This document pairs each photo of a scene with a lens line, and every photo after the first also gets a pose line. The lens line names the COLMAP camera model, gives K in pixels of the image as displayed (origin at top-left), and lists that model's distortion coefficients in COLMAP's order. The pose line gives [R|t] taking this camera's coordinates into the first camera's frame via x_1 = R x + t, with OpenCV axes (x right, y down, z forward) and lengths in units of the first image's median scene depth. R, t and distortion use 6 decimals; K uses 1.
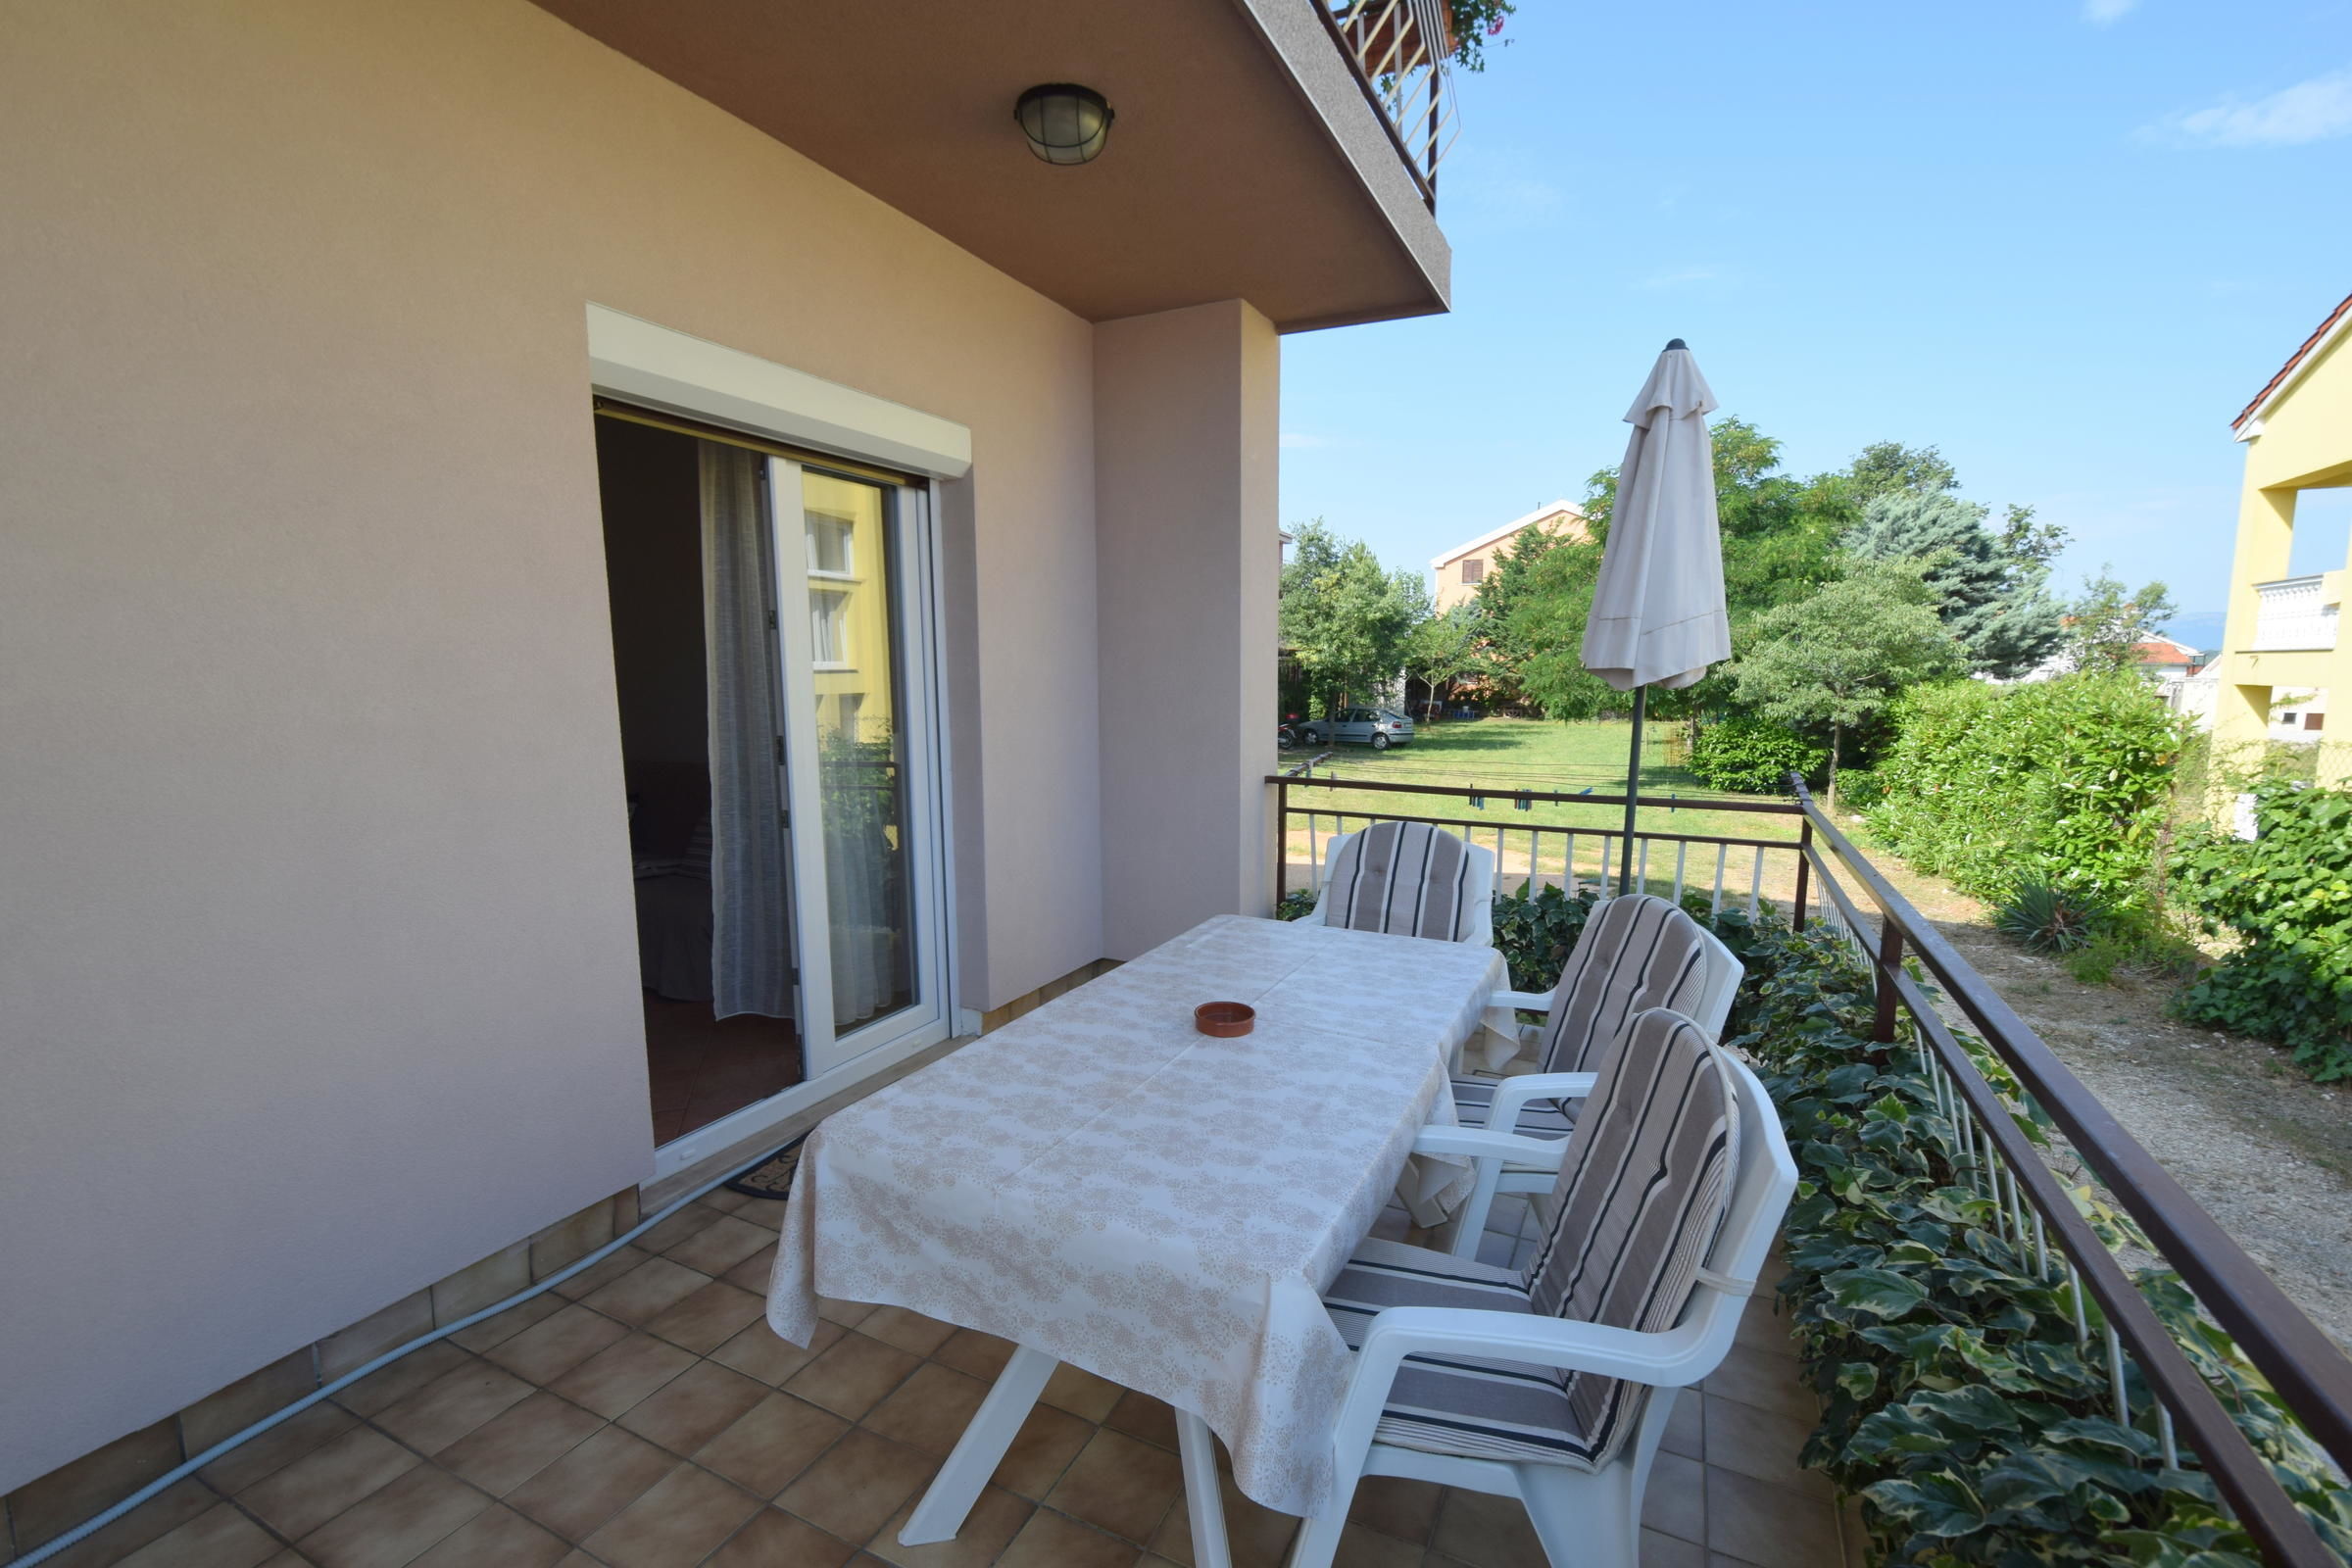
lens RADIAL K [[1031.8, 0, 1185.1], [0, 1031.8, 815.8], [0, 0, 1]] dist [-0.001449, -0.003475]
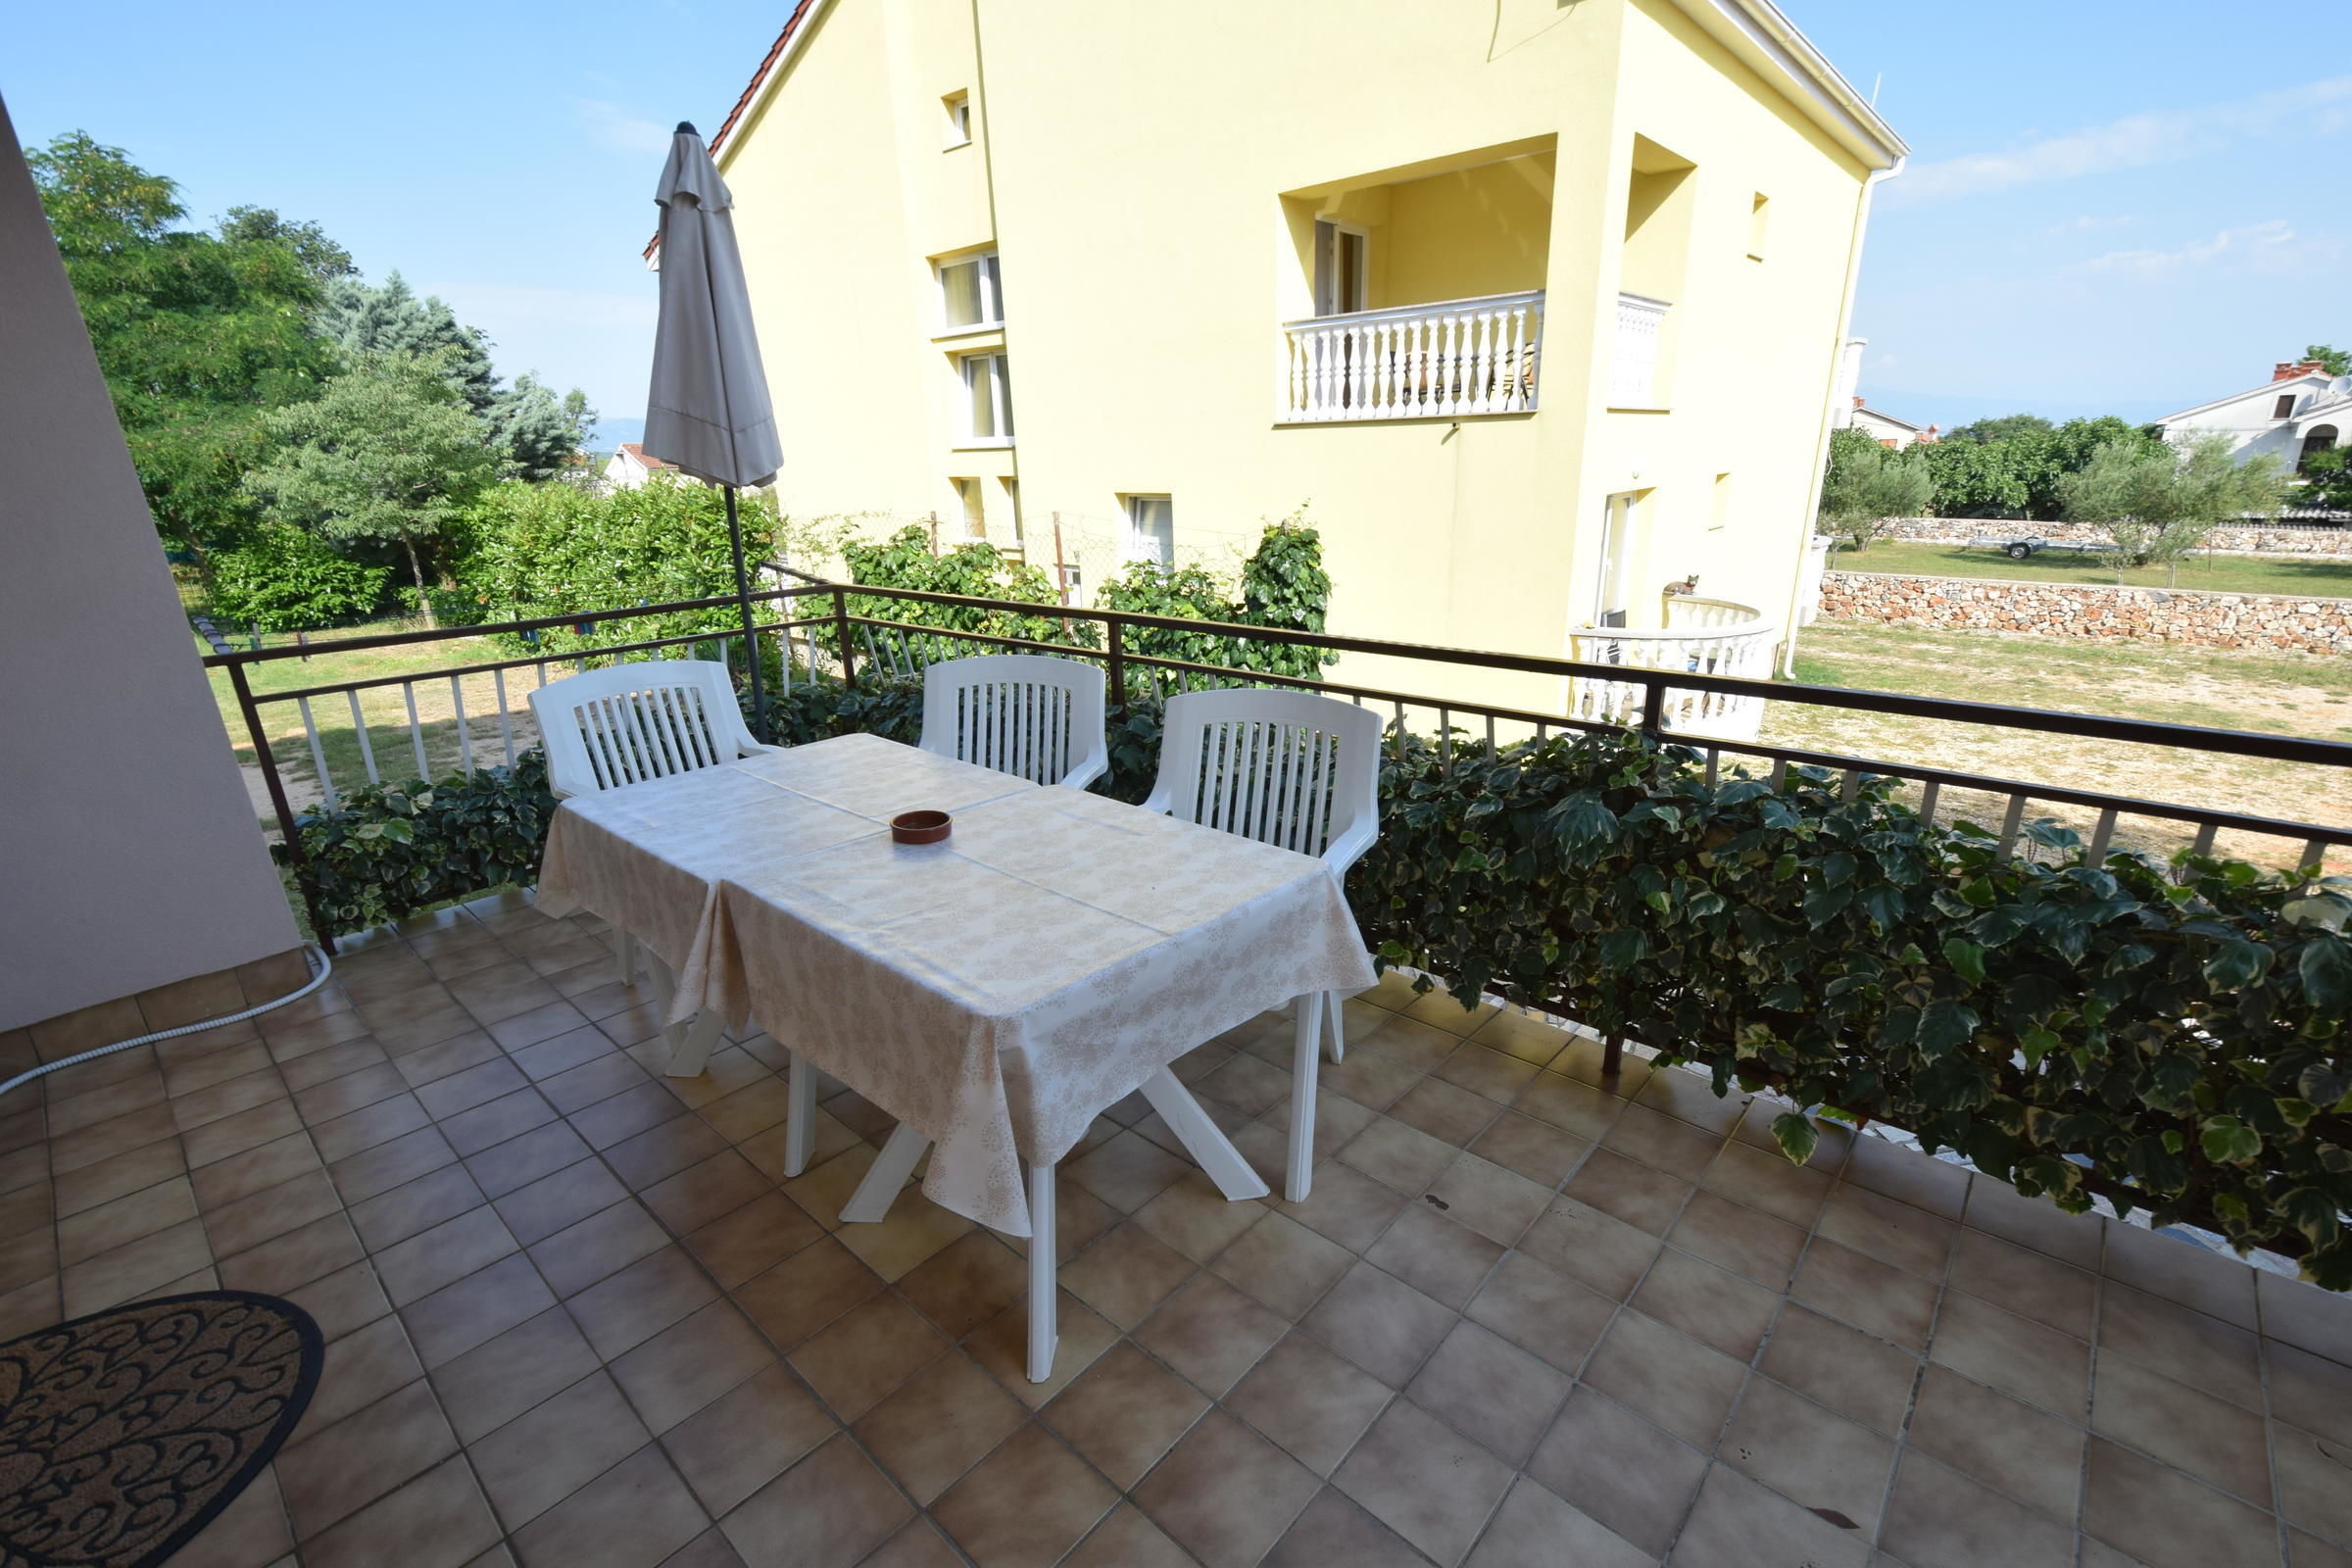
lens RADIAL K [[1031.8, 0, 1185.1], [0, 1031.8, 815.8], [0, 0, 1]] dist [-0.001449, -0.003475]
pose [[0.279144, -0.328973, 0.902139, -0.113533], [0.164919, 0.941949, 0.292460, -0.009611], [-0.945981, 0.067142, 0.317194, 0.061083]]
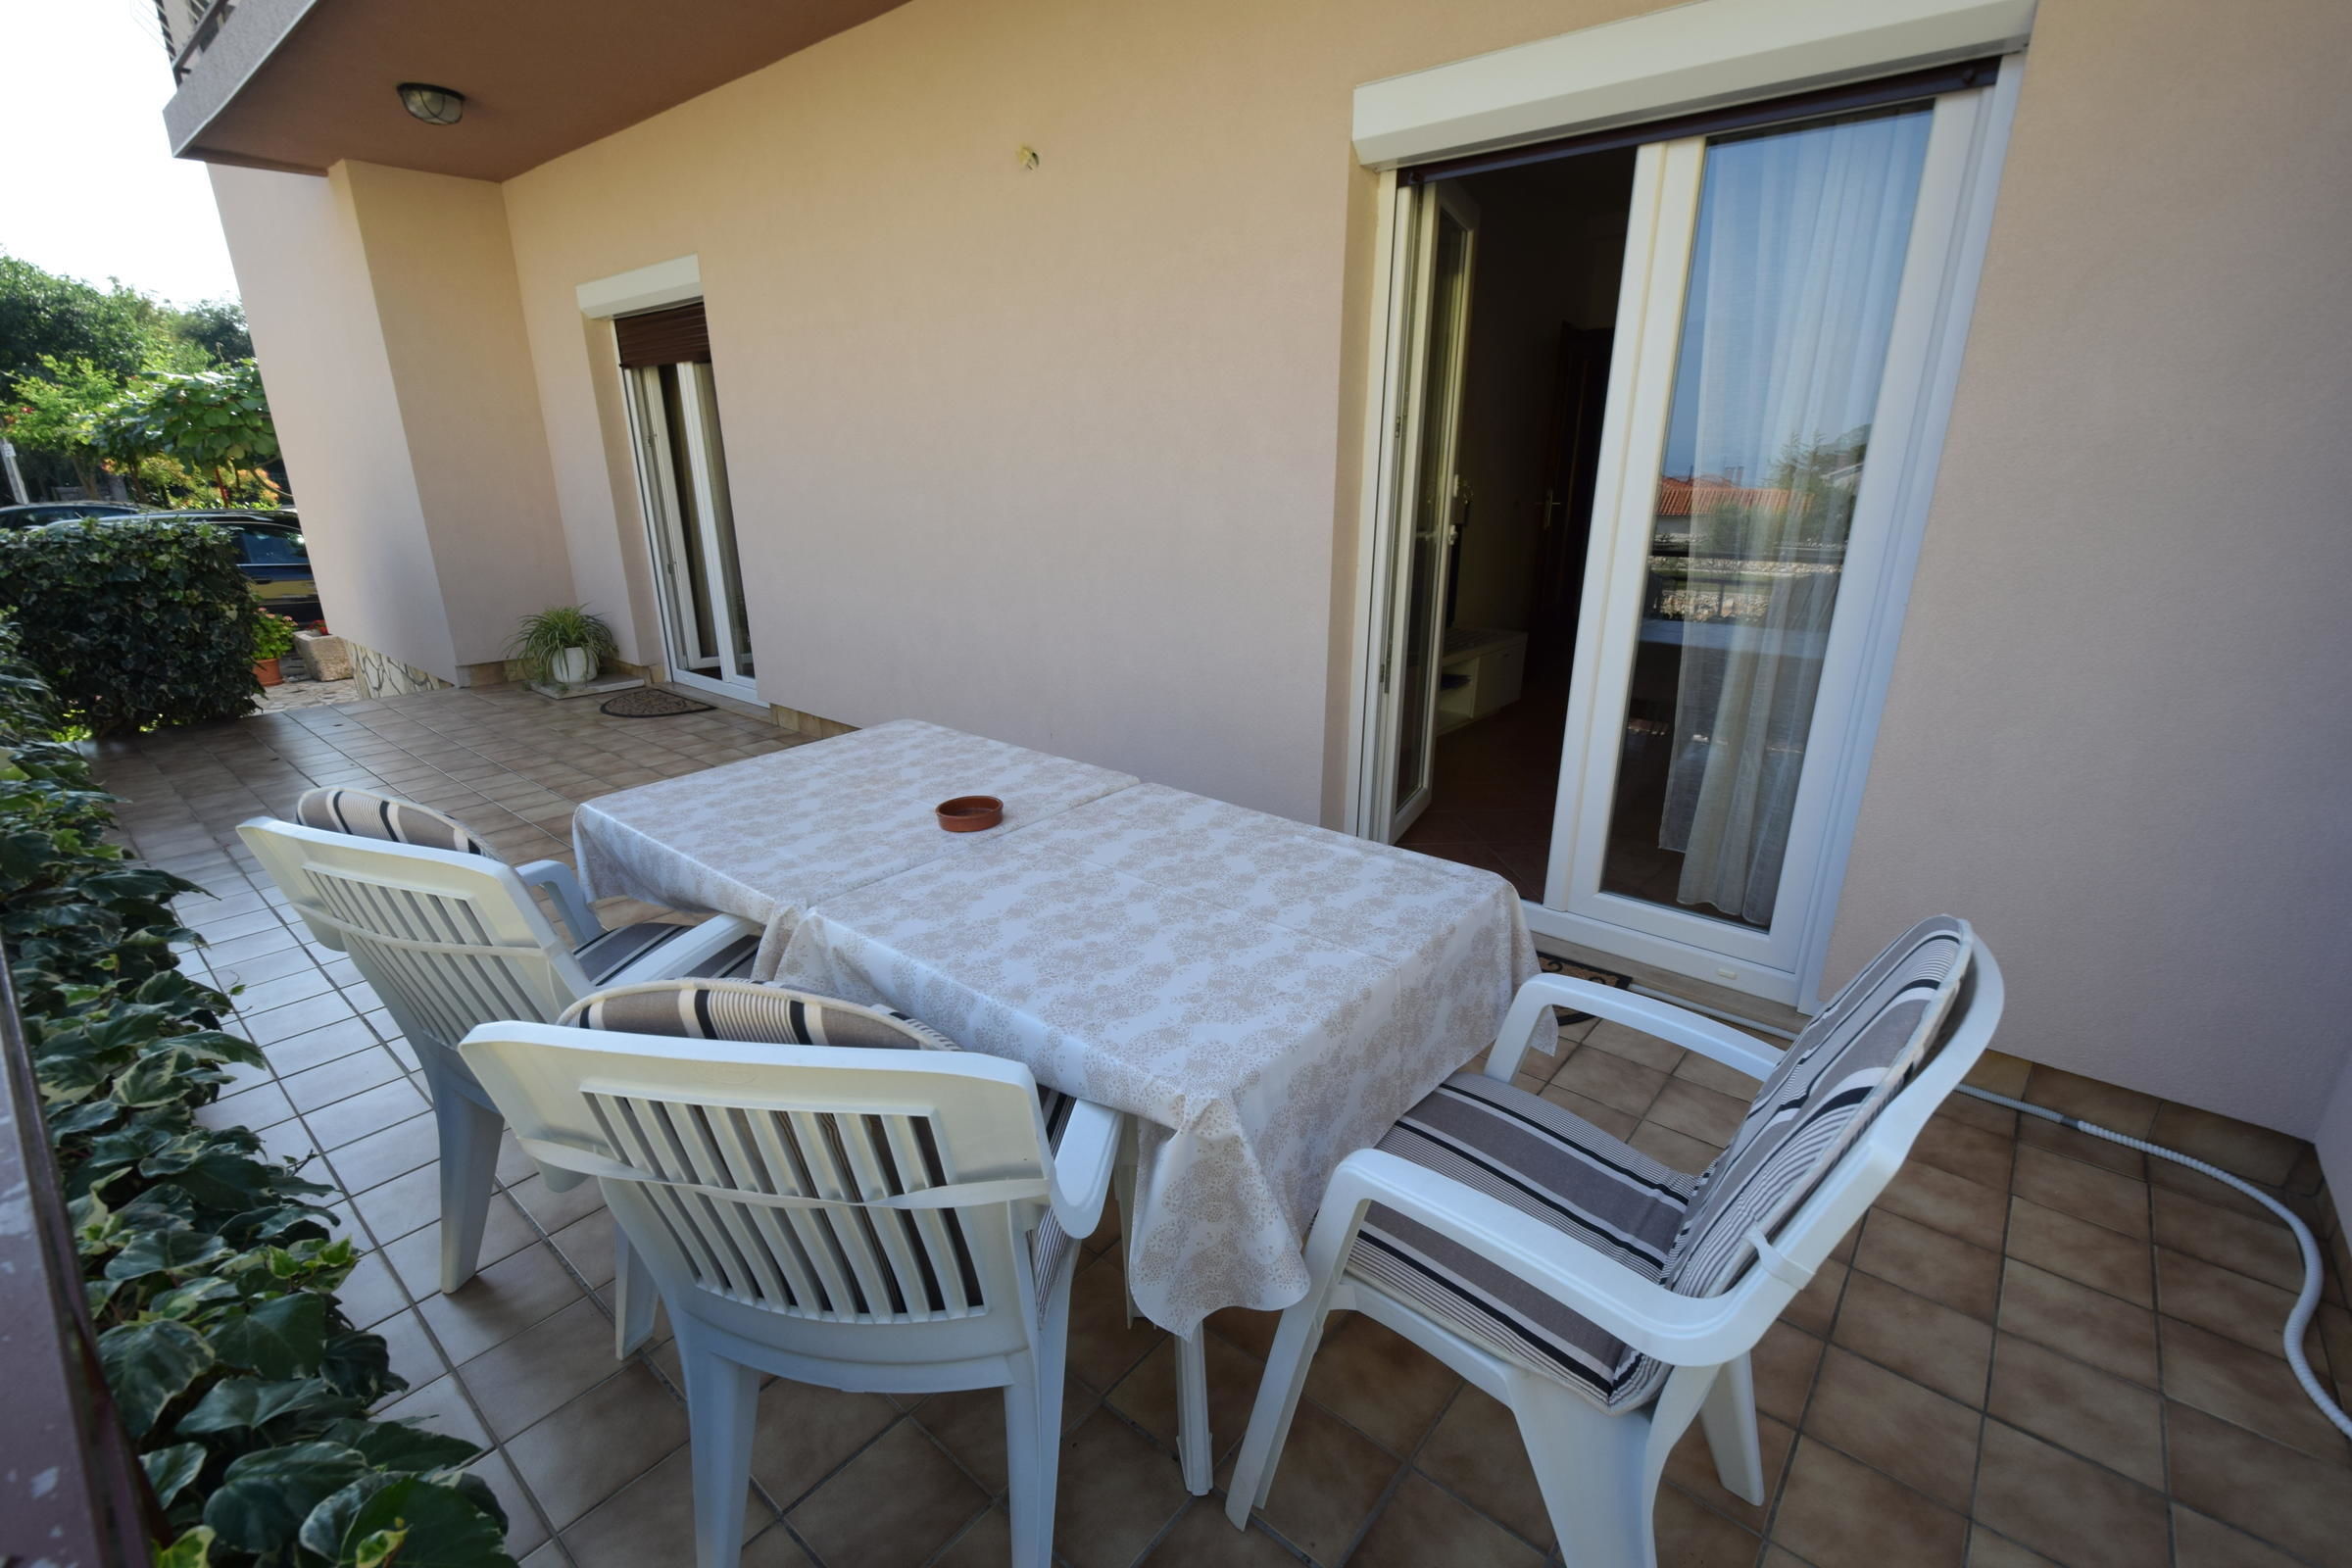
lens RADIAL K [[1031.8, 0, 1185.1], [0, 1031.8, 815.8], [0, 0, 1]] dist [-0.001449, -0.003475]
pose [[-0.247961, 0.319962, -0.914407, 0.119554], [-0.136734, 0.922876, 0.360004, -0.023255], [0.959072, 0.214297, -0.185088, 0.192452]]
